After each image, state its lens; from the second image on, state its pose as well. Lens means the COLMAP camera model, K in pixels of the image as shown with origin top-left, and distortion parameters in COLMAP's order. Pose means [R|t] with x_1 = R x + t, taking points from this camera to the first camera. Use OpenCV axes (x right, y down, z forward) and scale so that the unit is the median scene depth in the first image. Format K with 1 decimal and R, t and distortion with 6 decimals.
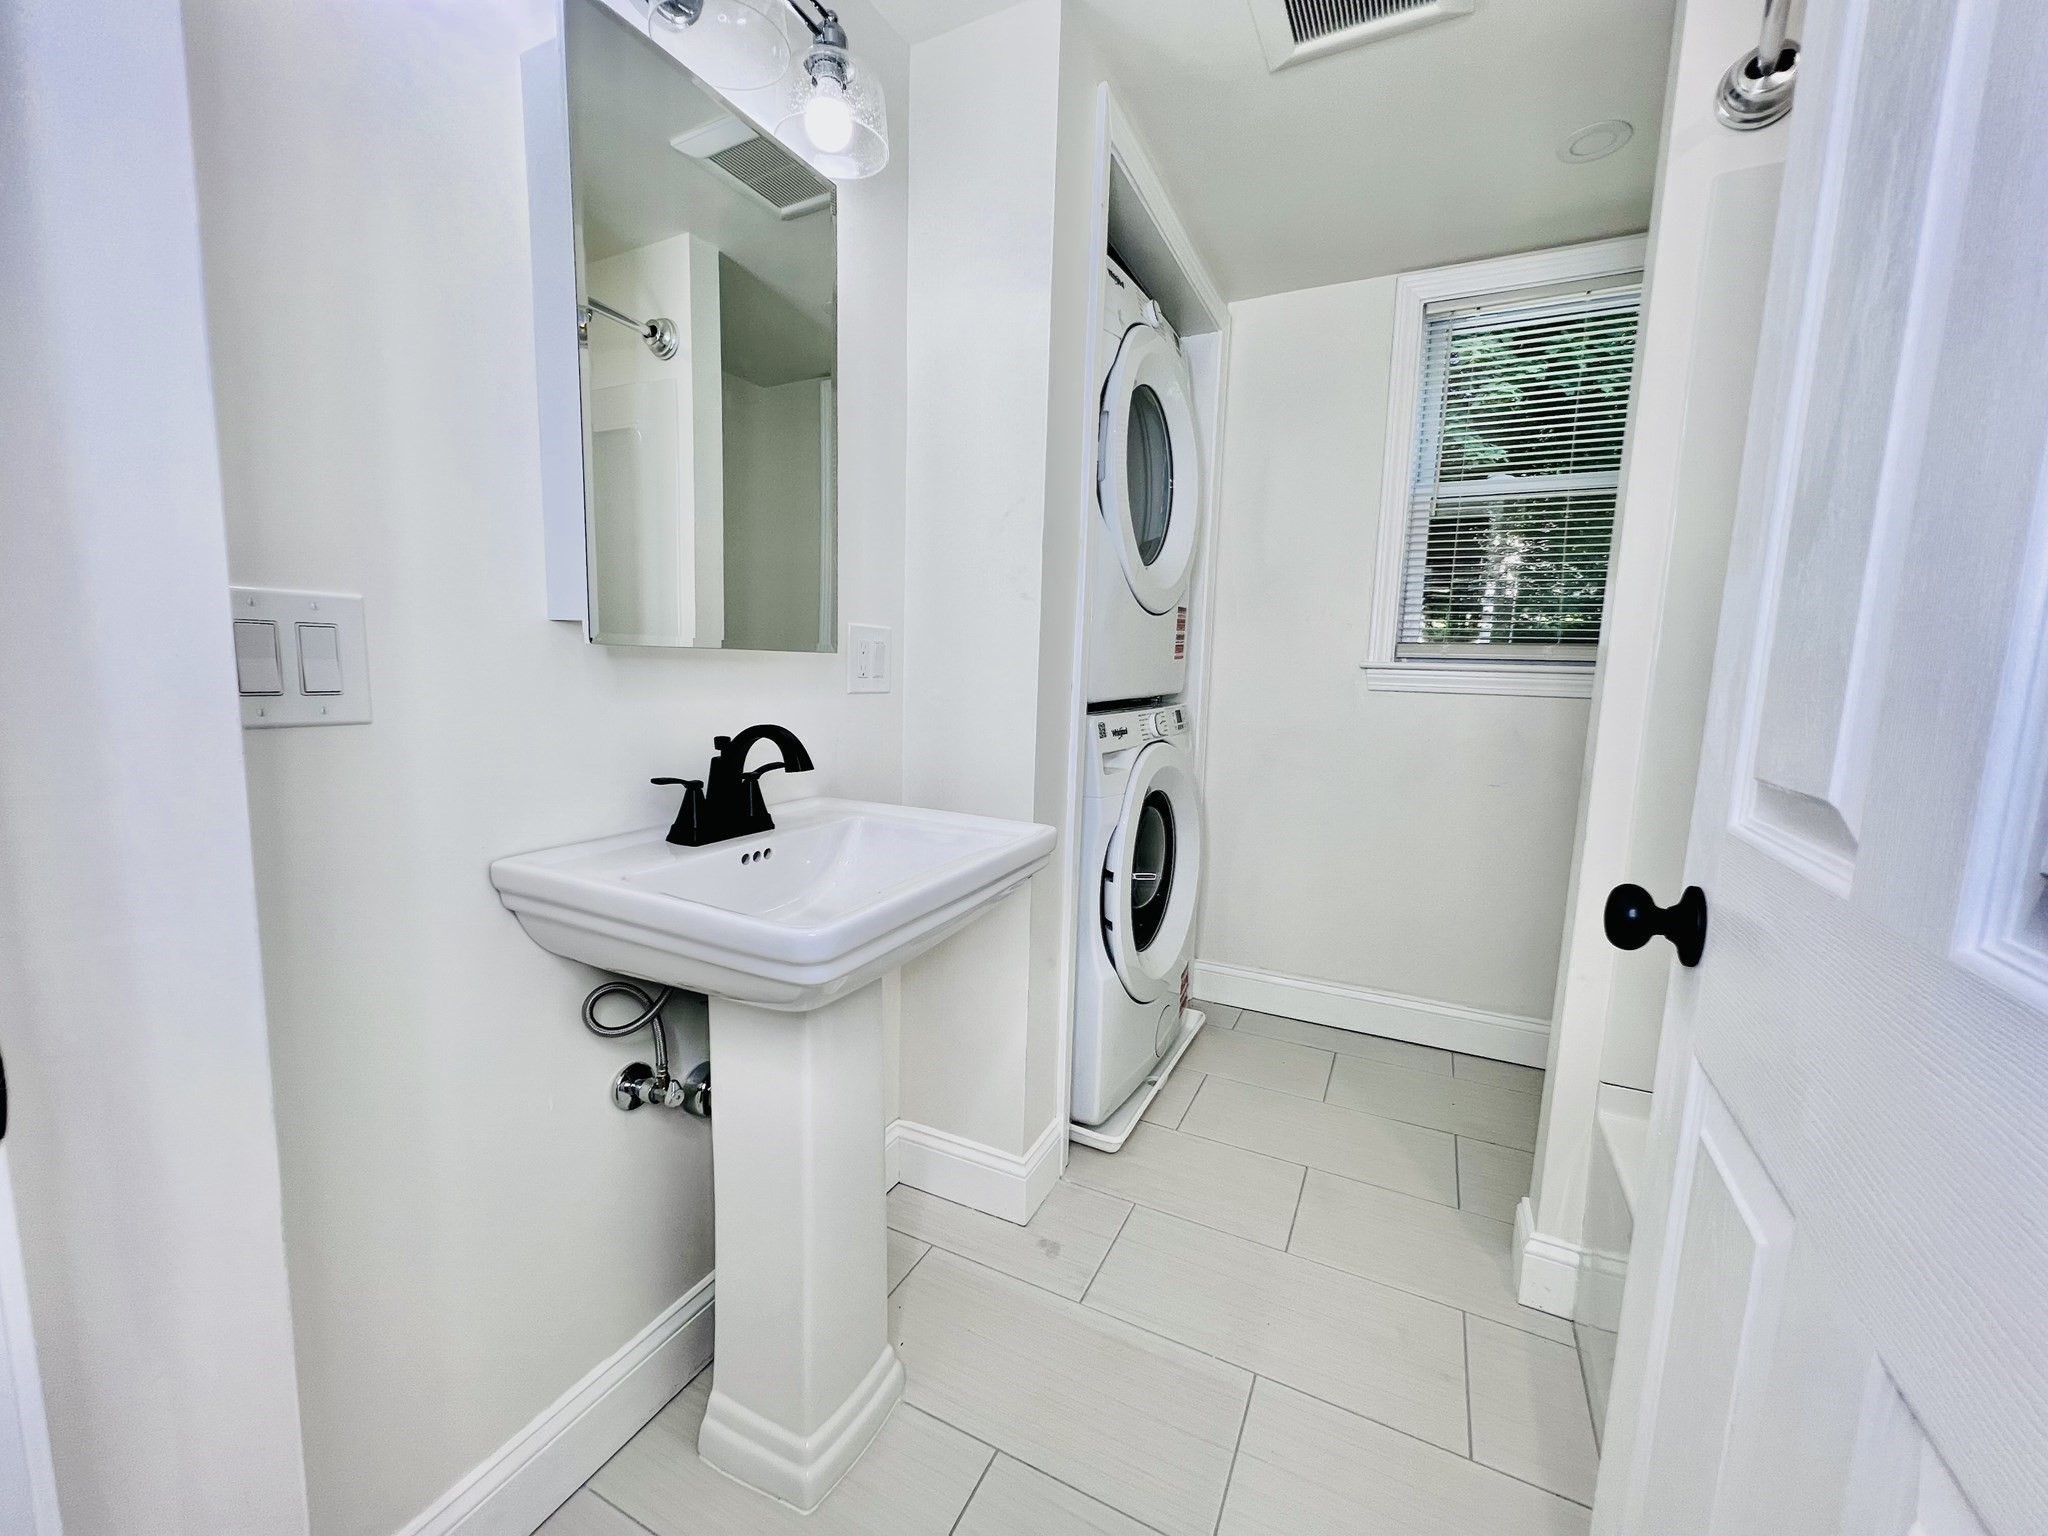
lens RADIAL K [[822.4, 0, 1023.6], [0, 822.4, 767.3], [0, 0, 1]] dist [-0.004234, 0.000076]
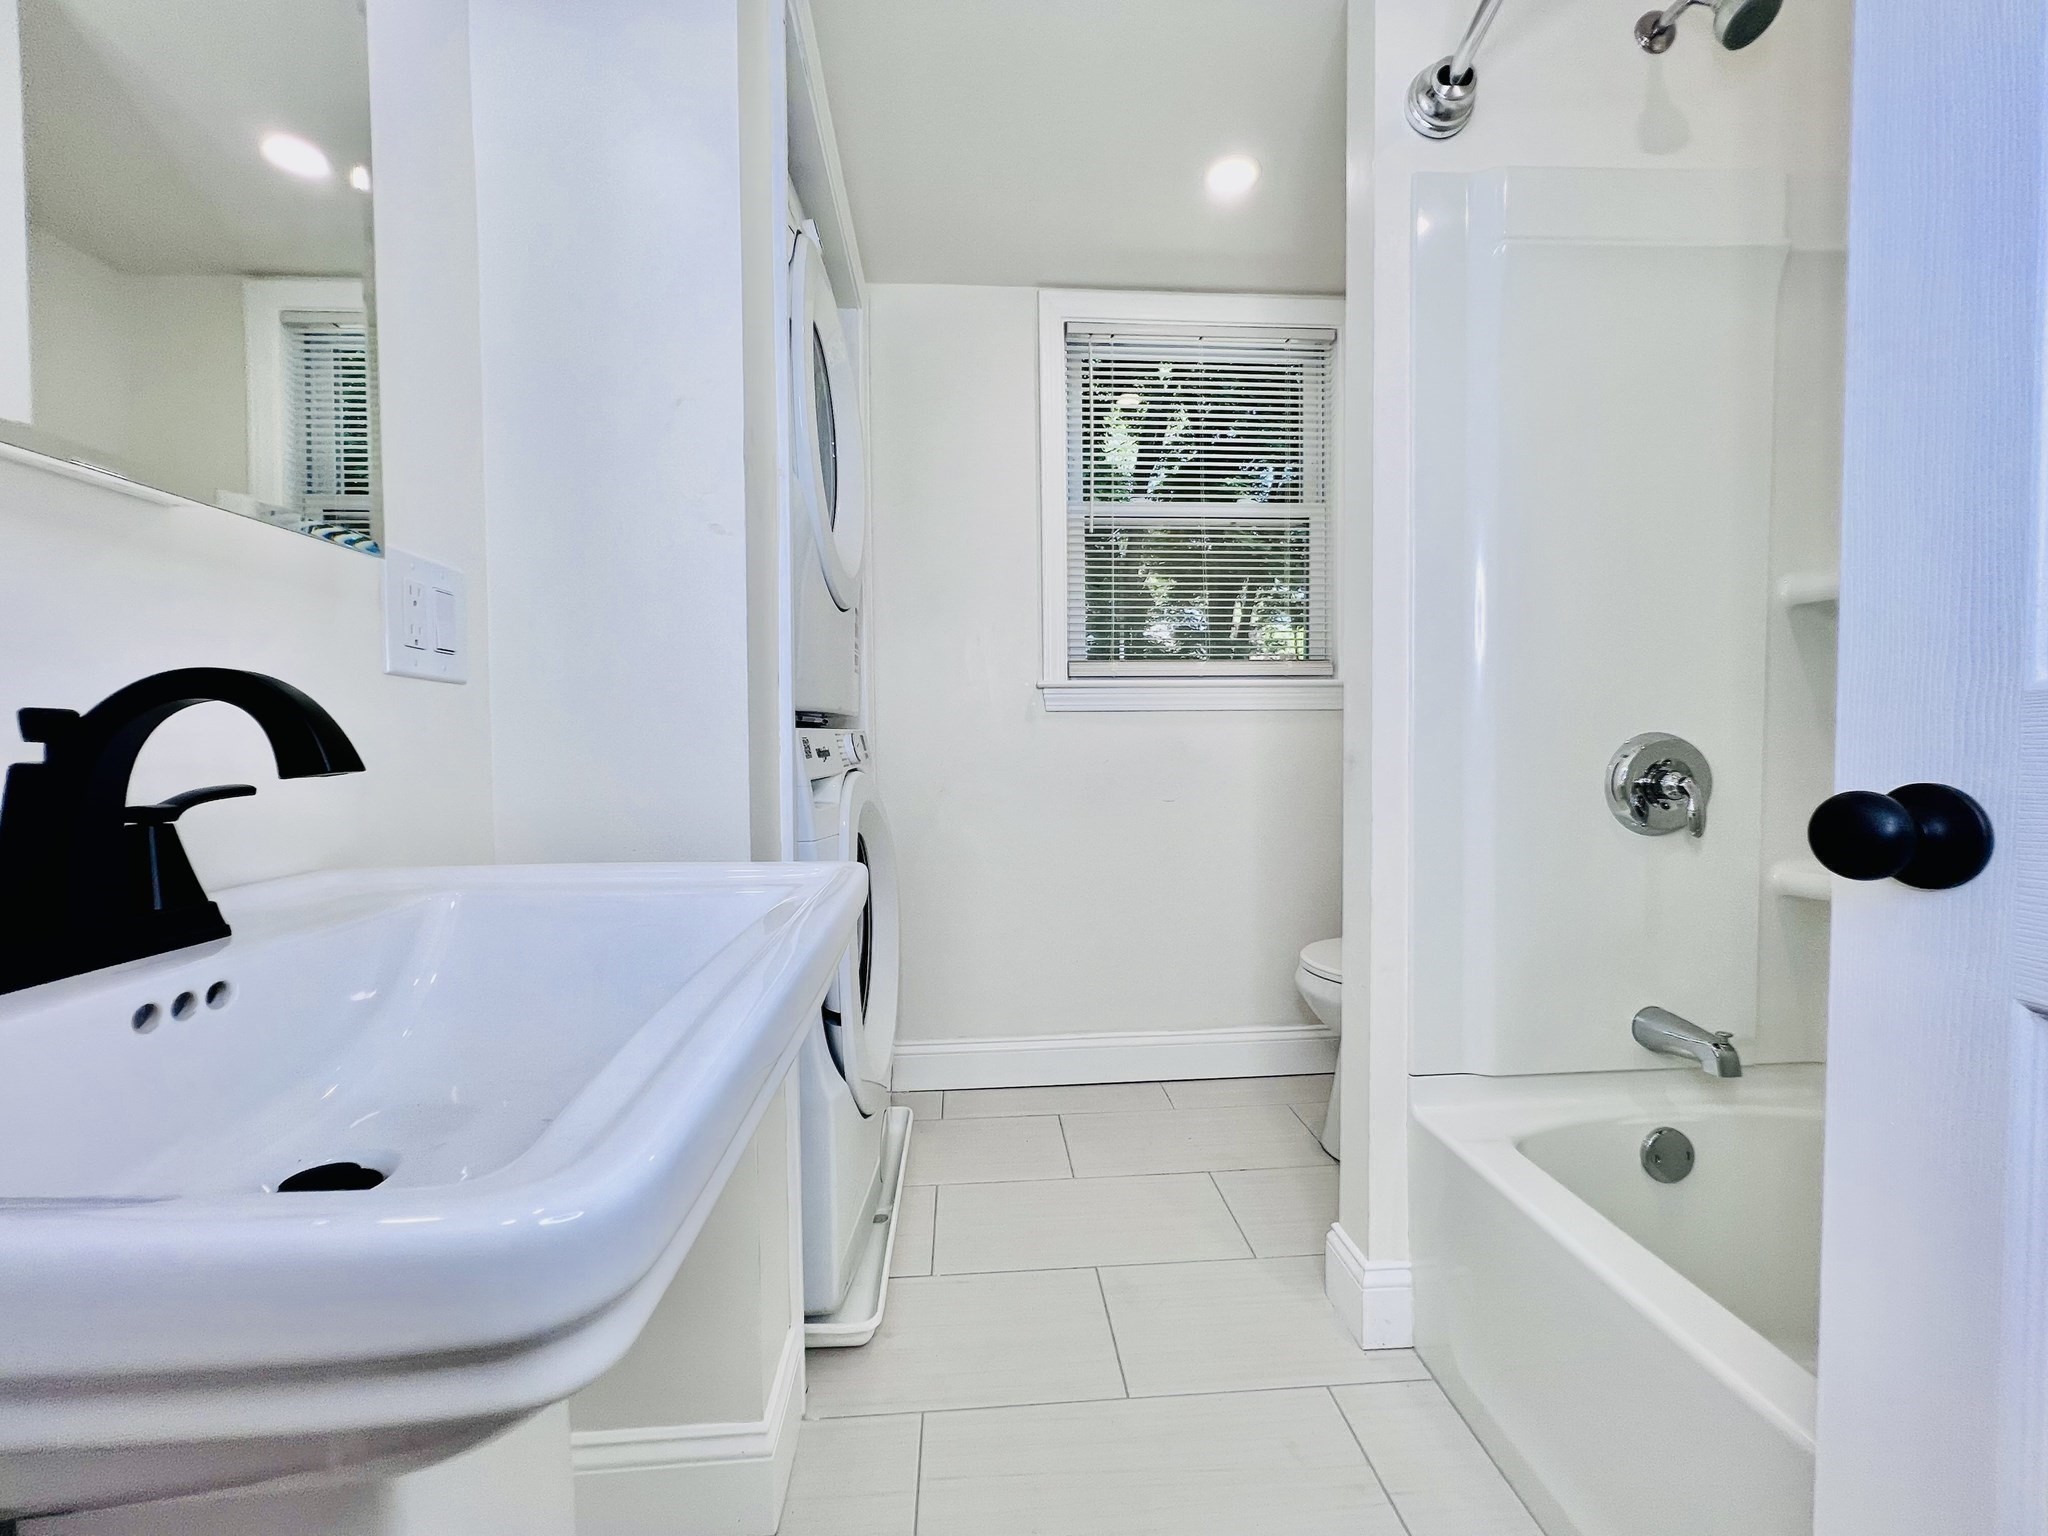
lens RADIAL K [[823.8, 0, 1025.7], [0, 823.8, 775.5], [0, 0, 1]] dist [-0.004471, -0.000033]
pose [[0.860632, -0.053309, 0.506429, -0.109666], [0.093204, 0.994196, -0.053739, 0.036905], [-0.500625, 0.093451, 0.860605, 0.288781]]
